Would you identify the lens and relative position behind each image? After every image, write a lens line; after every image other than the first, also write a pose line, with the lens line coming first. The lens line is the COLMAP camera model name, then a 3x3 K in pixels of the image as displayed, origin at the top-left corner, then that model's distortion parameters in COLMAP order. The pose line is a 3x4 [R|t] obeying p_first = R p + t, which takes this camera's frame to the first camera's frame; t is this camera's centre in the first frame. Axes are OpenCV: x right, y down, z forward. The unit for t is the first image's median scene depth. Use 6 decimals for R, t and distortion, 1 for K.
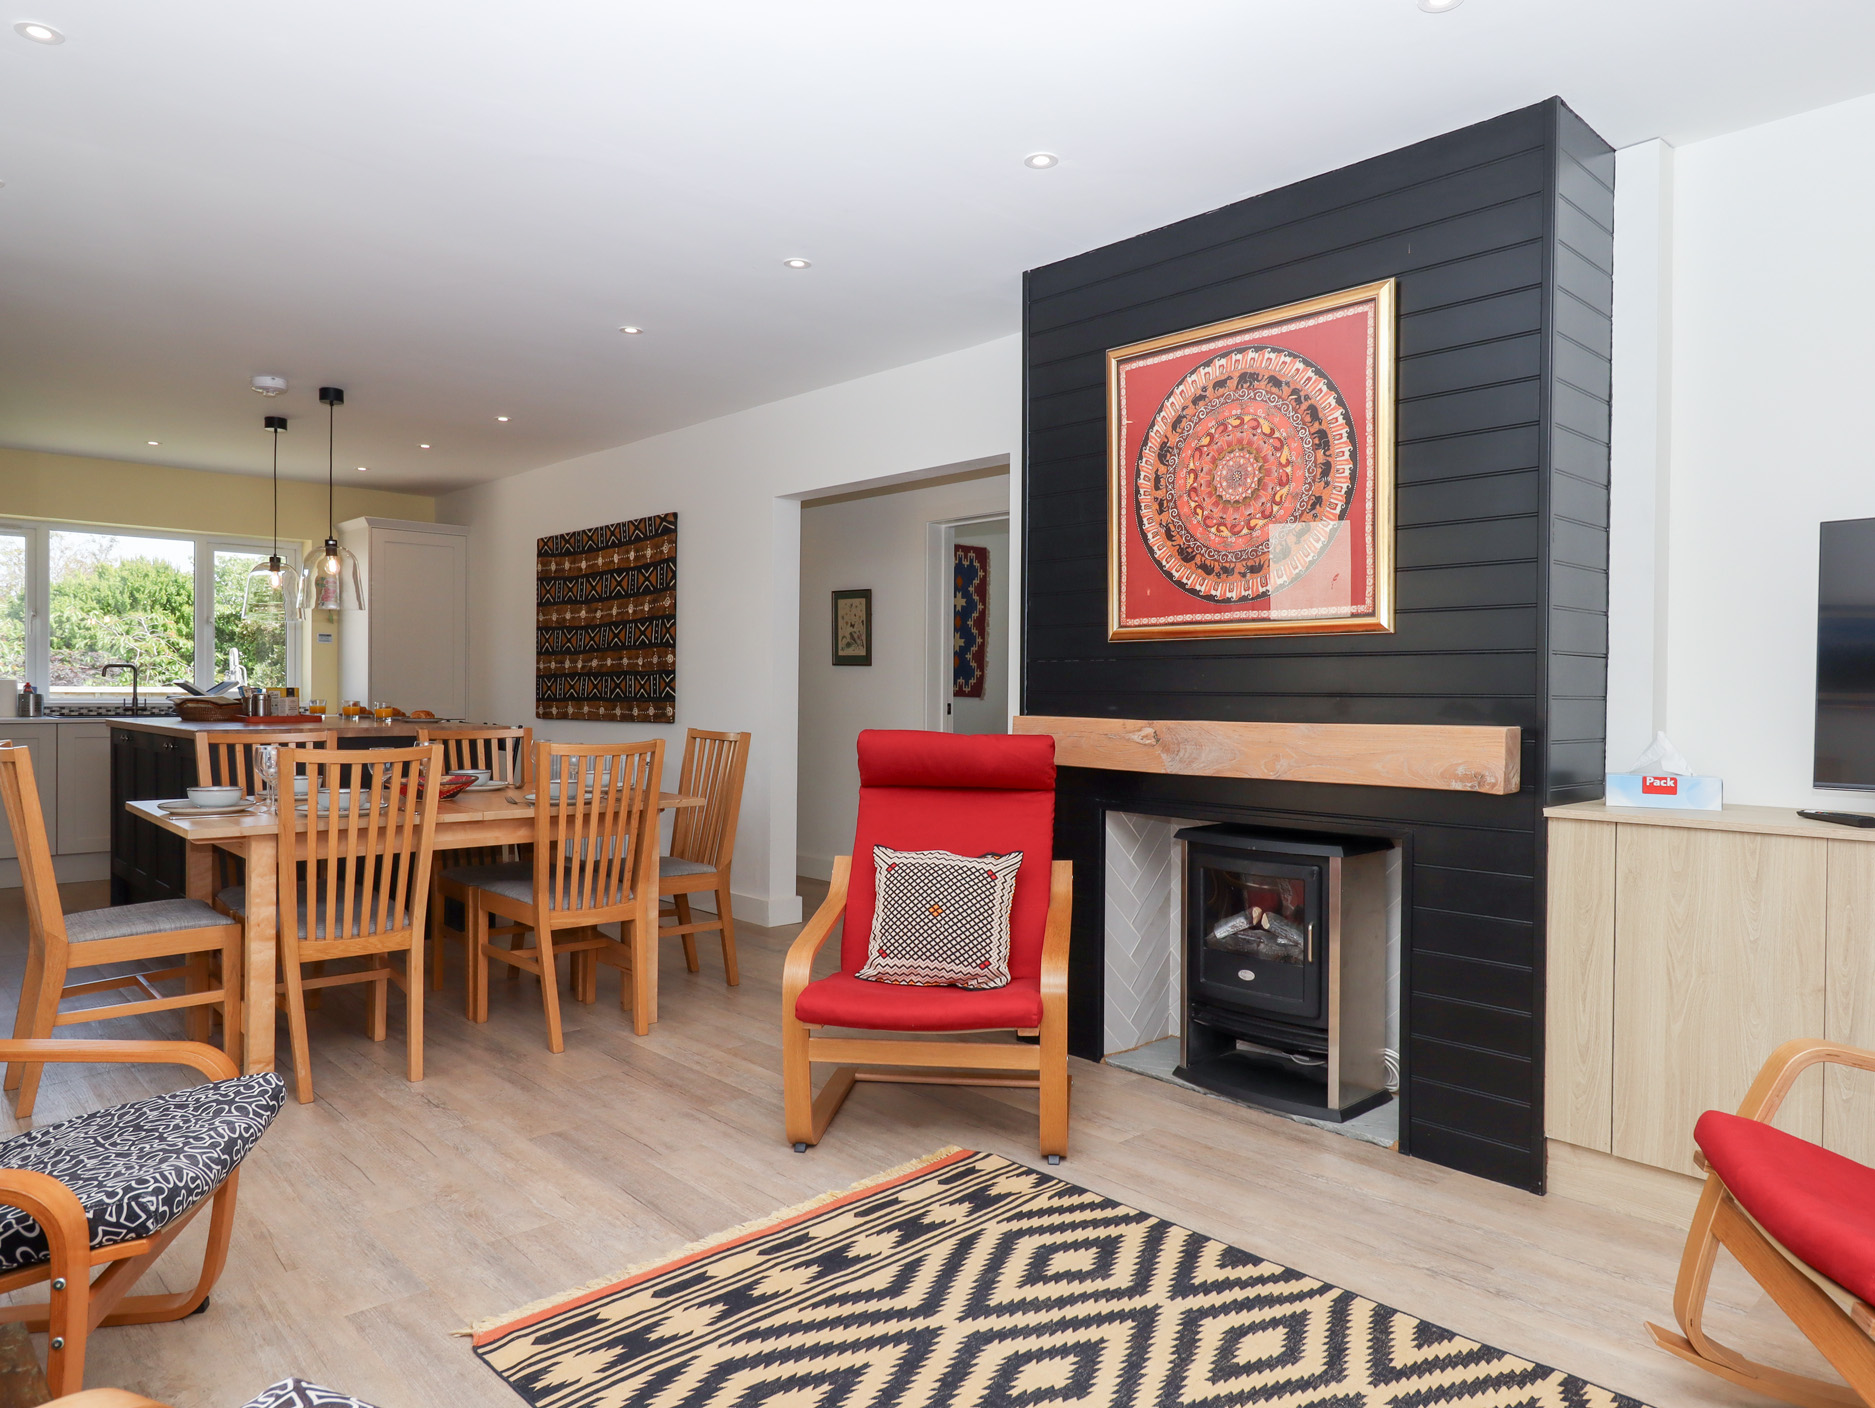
lens RADIAL K [[1243.2, 0, 946.9], [0, 1243.2, 705.9], [0, 0, 1]] dist [0.004962, 0.003363]
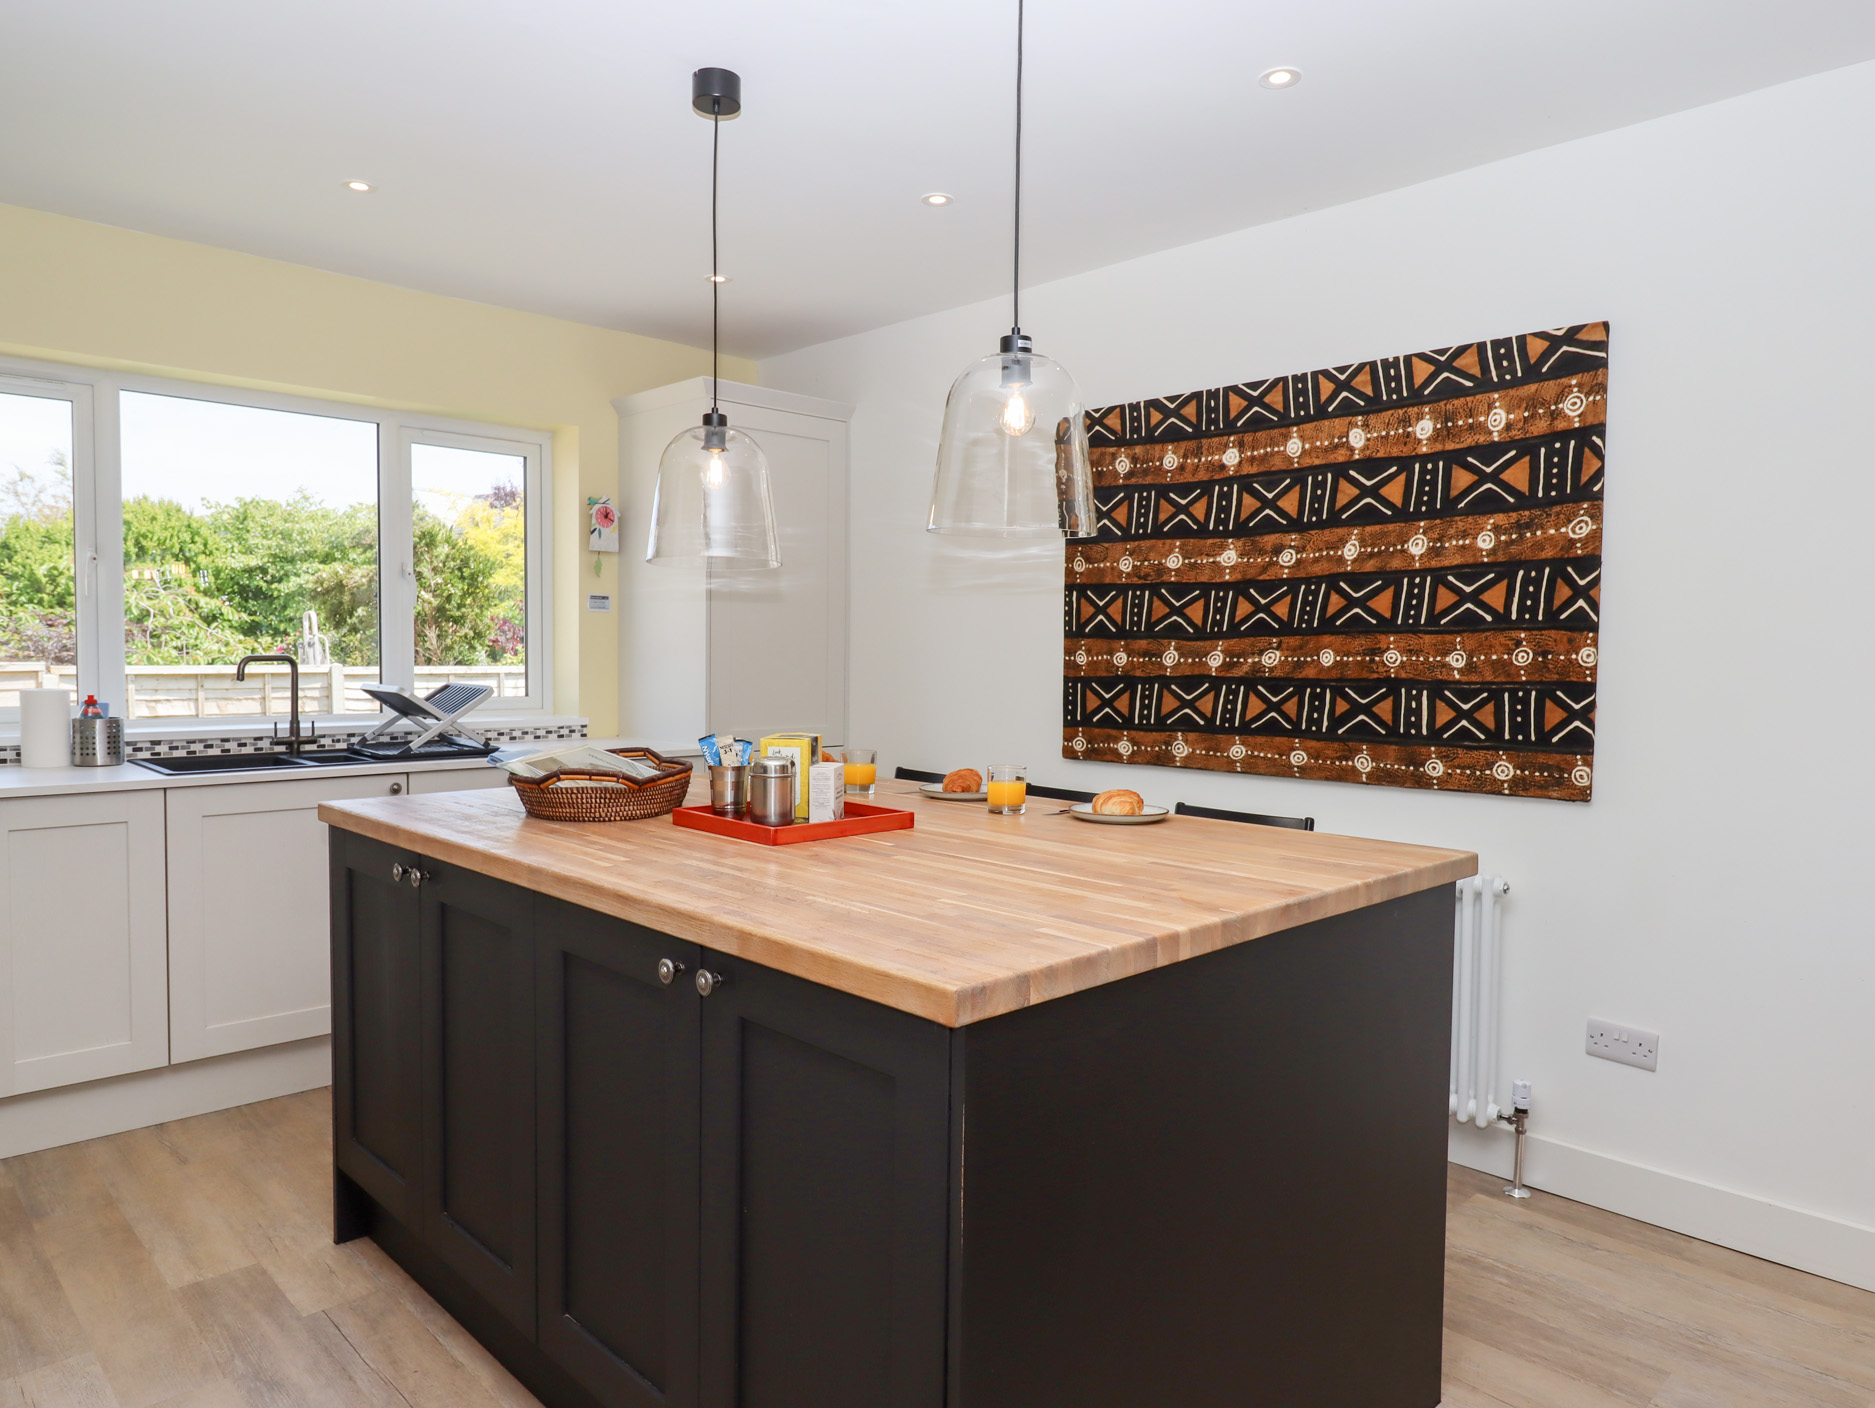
lens RADIAL K [[1243.2, 0, 944.4], [0, 1243.2, 695.0], [0, 0, 1]] dist [0.004962, 0.003363]
pose [[0.999866, -0.001091, 0.016314, -0.837454], [0.000636, 0.999611, 0.027886, -0.067426], [-0.016338, -0.027872, 0.999478, 1.029814]]
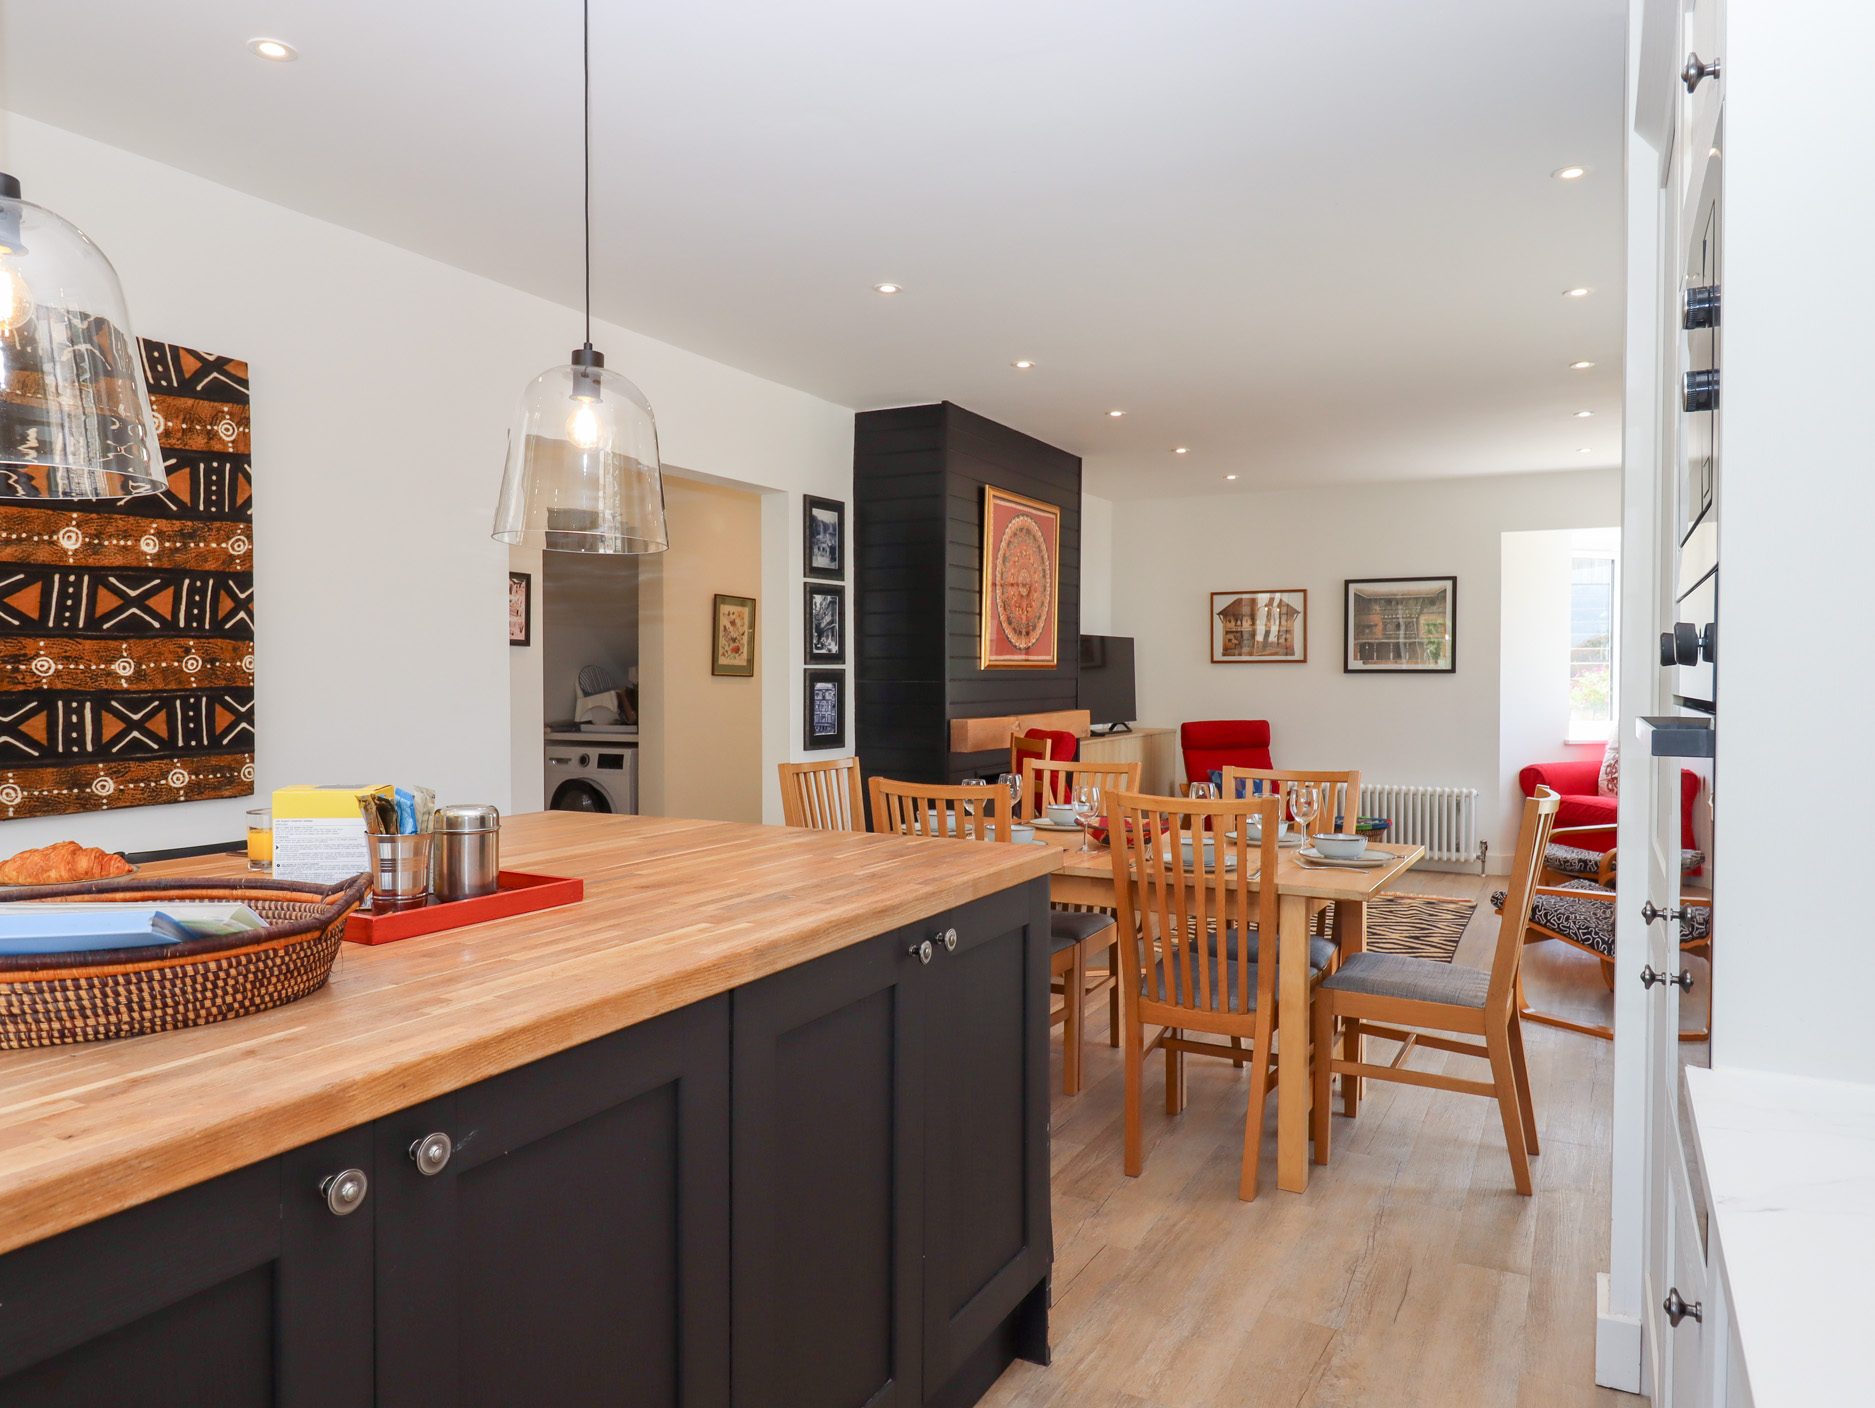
lens RADIAL K [[1243.2, 0, 948.6], [0, 1243.2, 707.6], [0, 0, 1]] dist [0.004962, 0.003363]
pose [[-0.336956, -0.032355, 0.940964, -1.414846], [0.011065, 0.999204, 0.038320, -0.066662], [-0.941455, 0.023323, -0.336330, 1.658803]]
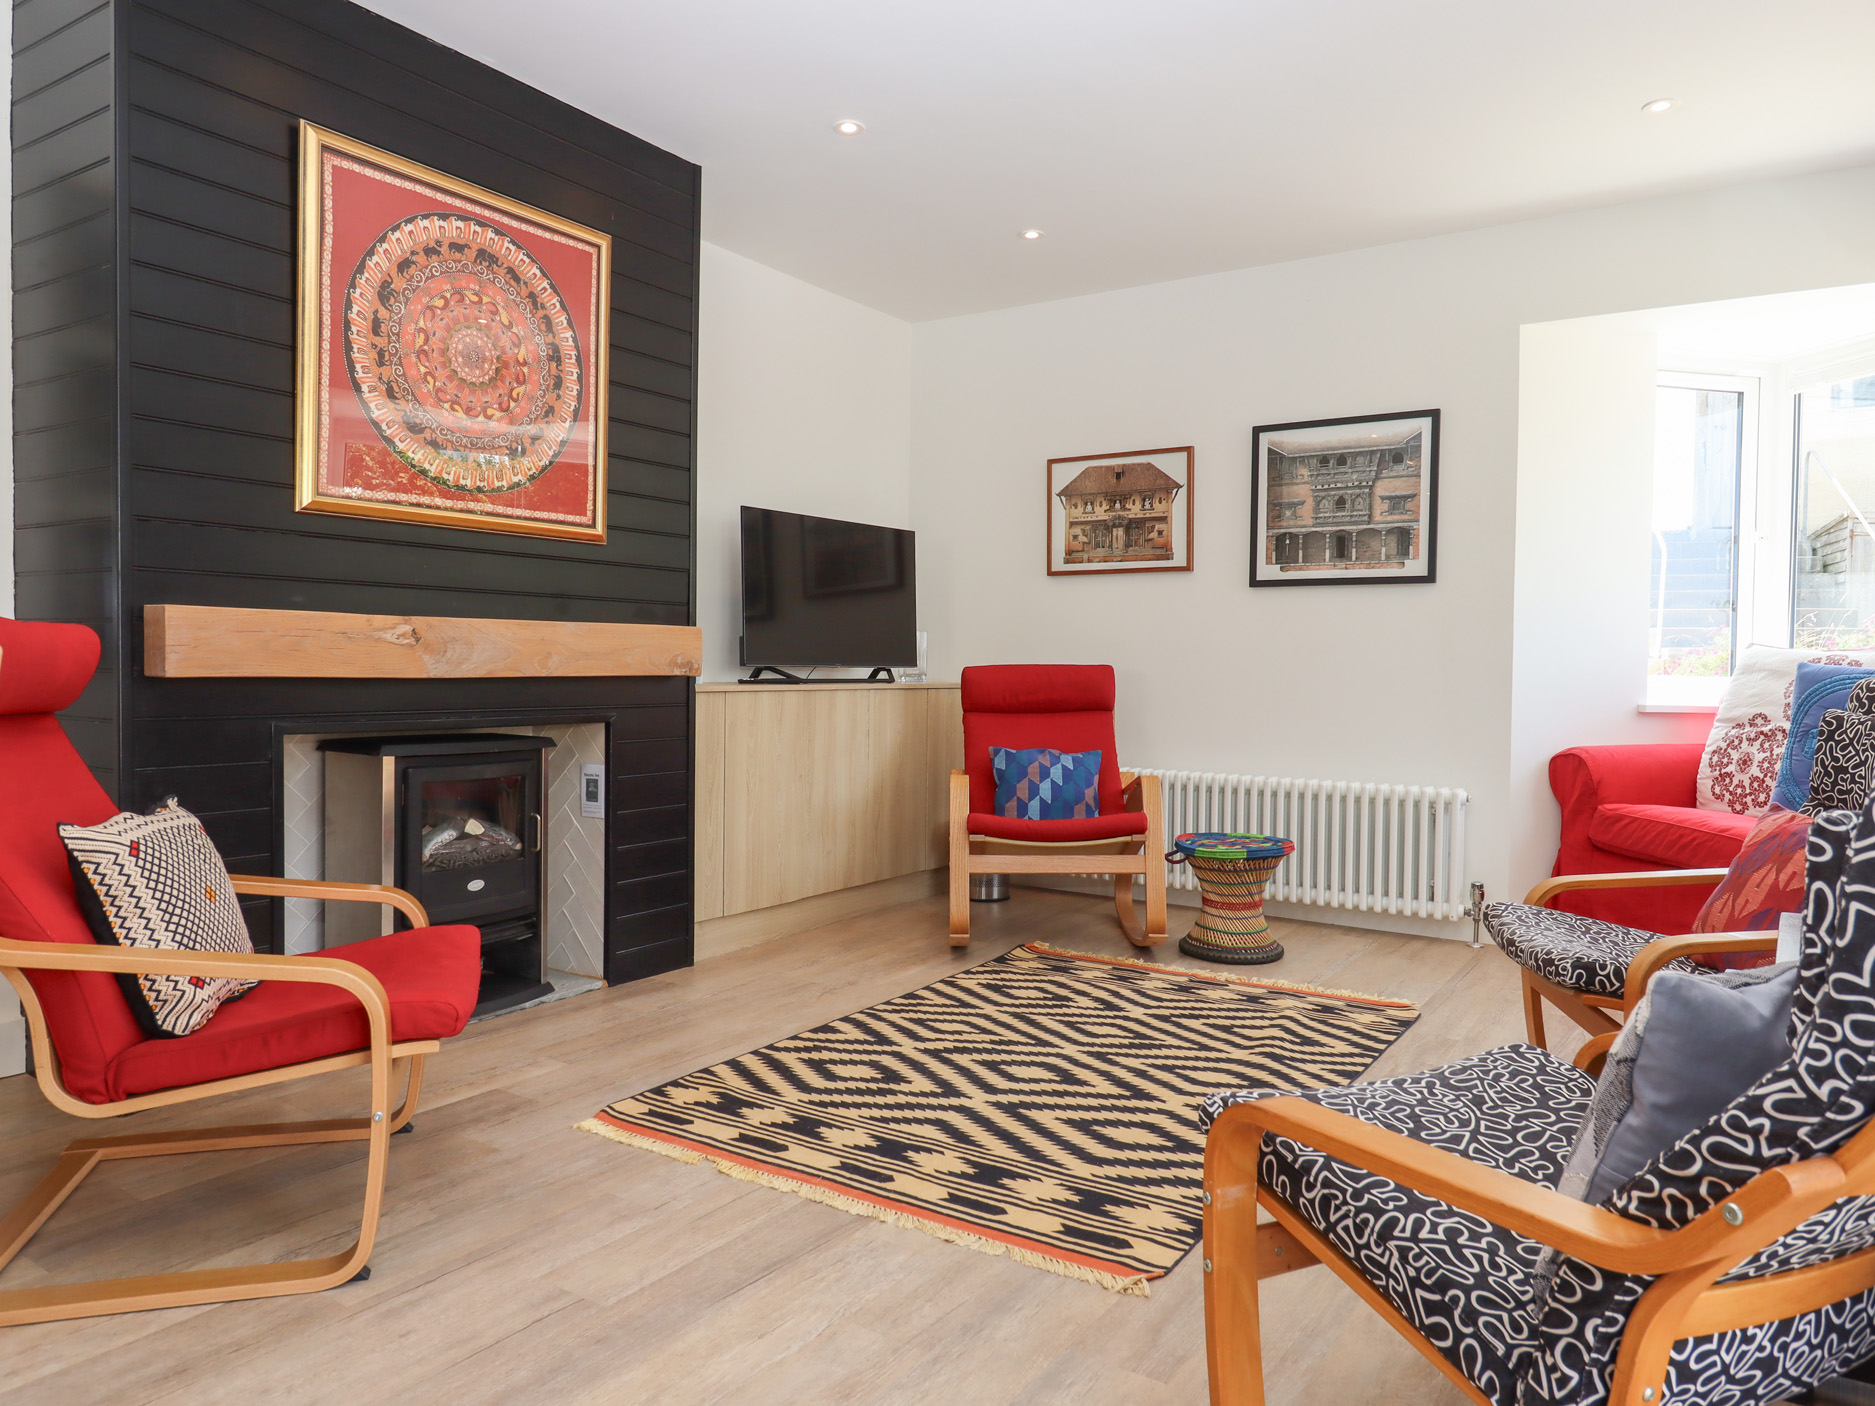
lens RADIAL K [[1243.2, 0, 967.8], [0, 1243.2, 709.7], [0, 0, 1]] dist [0.004962, 0.003363]
pose [[-0.241762, -0.045154, 0.969284, -0.744330], [-0.001883, 0.998937, 0.046066, 0.035463], [-0.970334, 0.009311, -0.241590, 0.832135]]
